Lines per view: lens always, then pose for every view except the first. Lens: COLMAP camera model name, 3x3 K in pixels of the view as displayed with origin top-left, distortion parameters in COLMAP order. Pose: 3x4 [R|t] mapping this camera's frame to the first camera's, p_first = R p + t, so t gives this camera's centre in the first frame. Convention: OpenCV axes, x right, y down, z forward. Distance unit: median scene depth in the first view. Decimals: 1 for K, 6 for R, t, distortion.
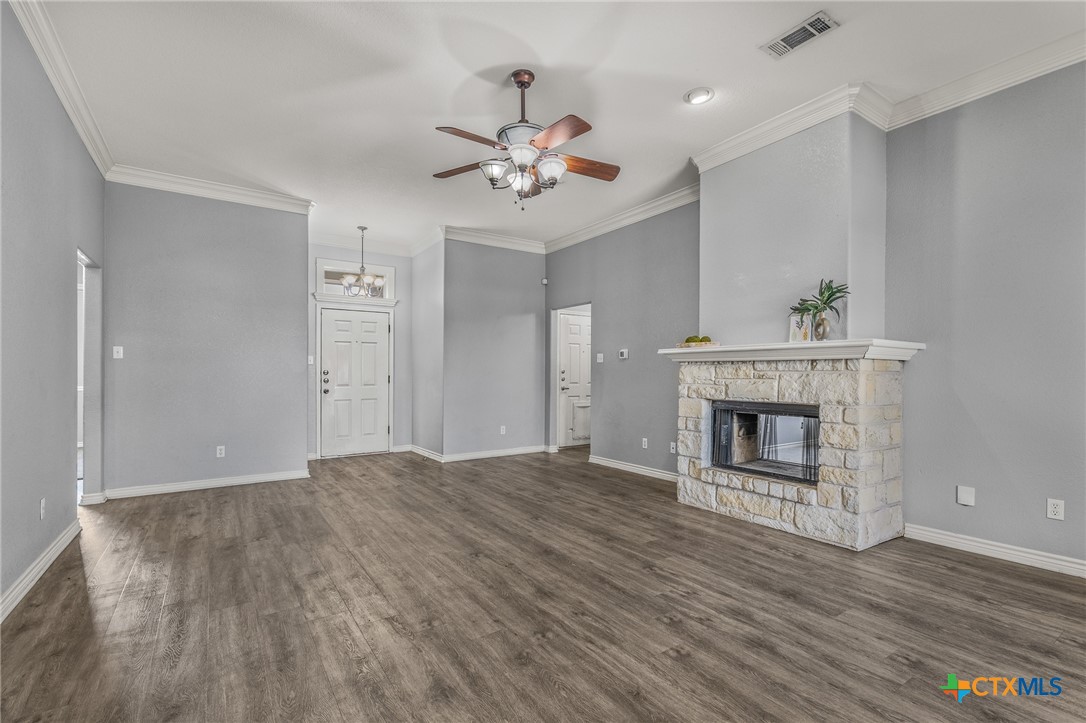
lens RADIAL K [[481.4, 0, 547.7], [0, 481.4, 369.3], [0, 0, 1]] dist [0.002166, -0.000891]
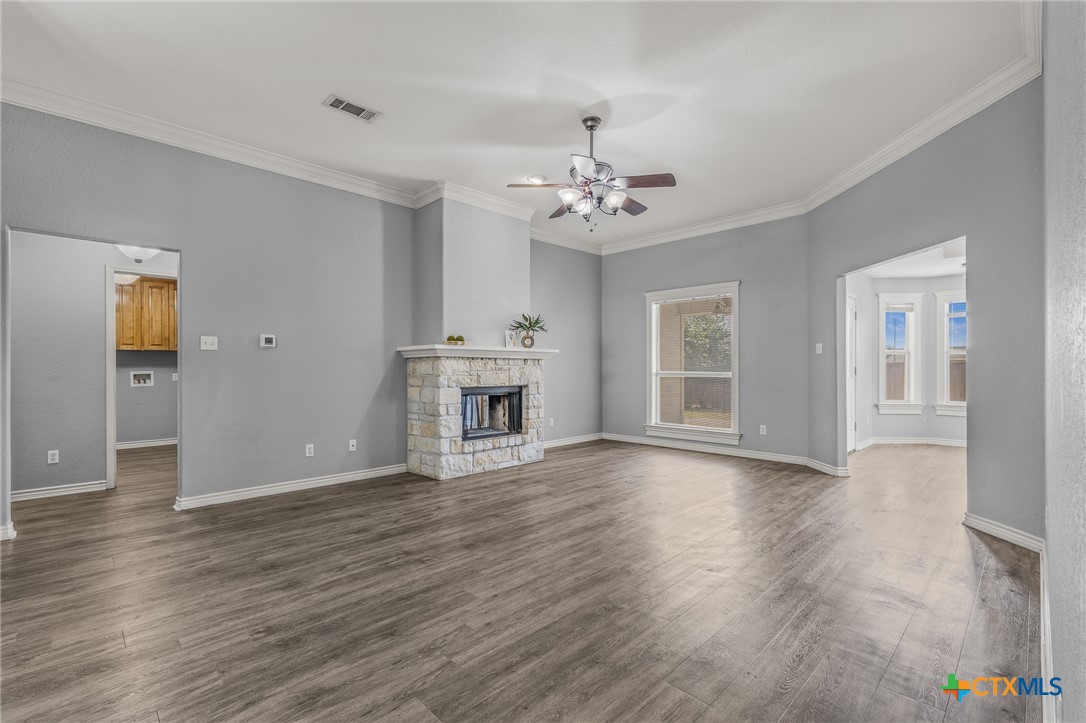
lens RADIAL K [[481.4, 0, 547.7], [0, 481.4, 369.3], [0, 0, 1]] dist [0.002166, -0.000891]
pose [[-0.181324, -0.003916, 0.983416, -0.977419], [-0.010792, 0.999940, 0.001992, 0.011170], [-0.983364, -0.010252, -0.181356, 1.059787]]
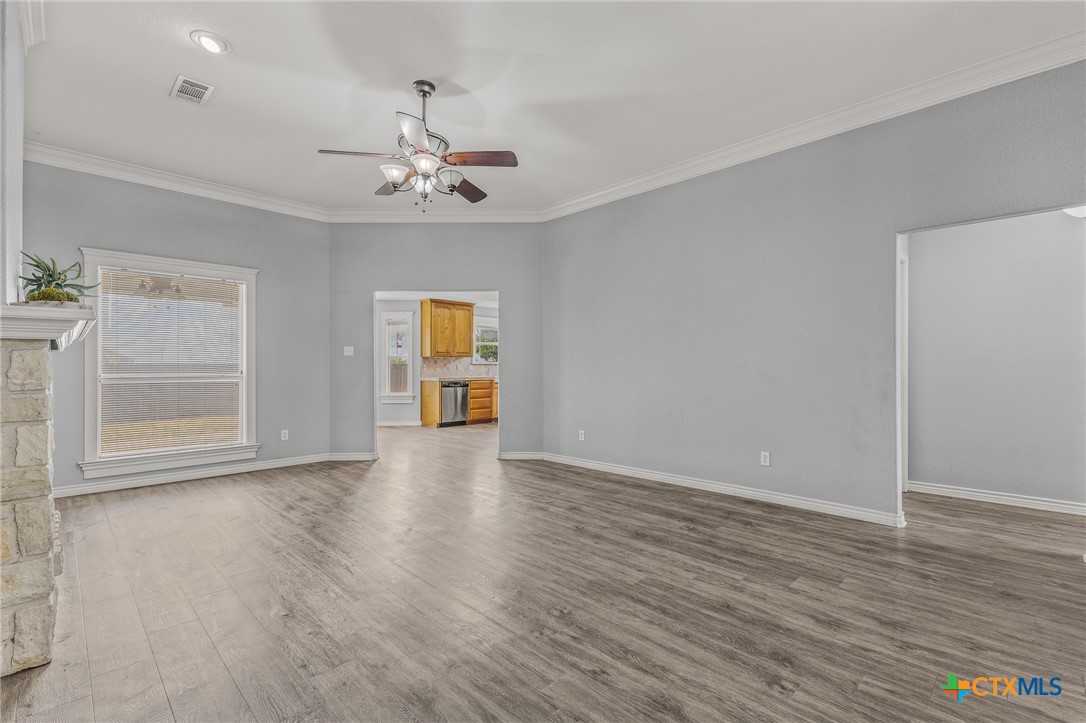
lens RADIAL K [[481.4, 0, 547.7], [0, 481.4, 369.3], [0, 0, 1]] dist [0.002166, -0.000891]
pose [[-0.983975, 0.001017, -0.178301, -0.104525], [0.002552, 0.999962, -0.008380, 0.019220], [0.178286, -0.008701, -0.983940, 1.672799]]
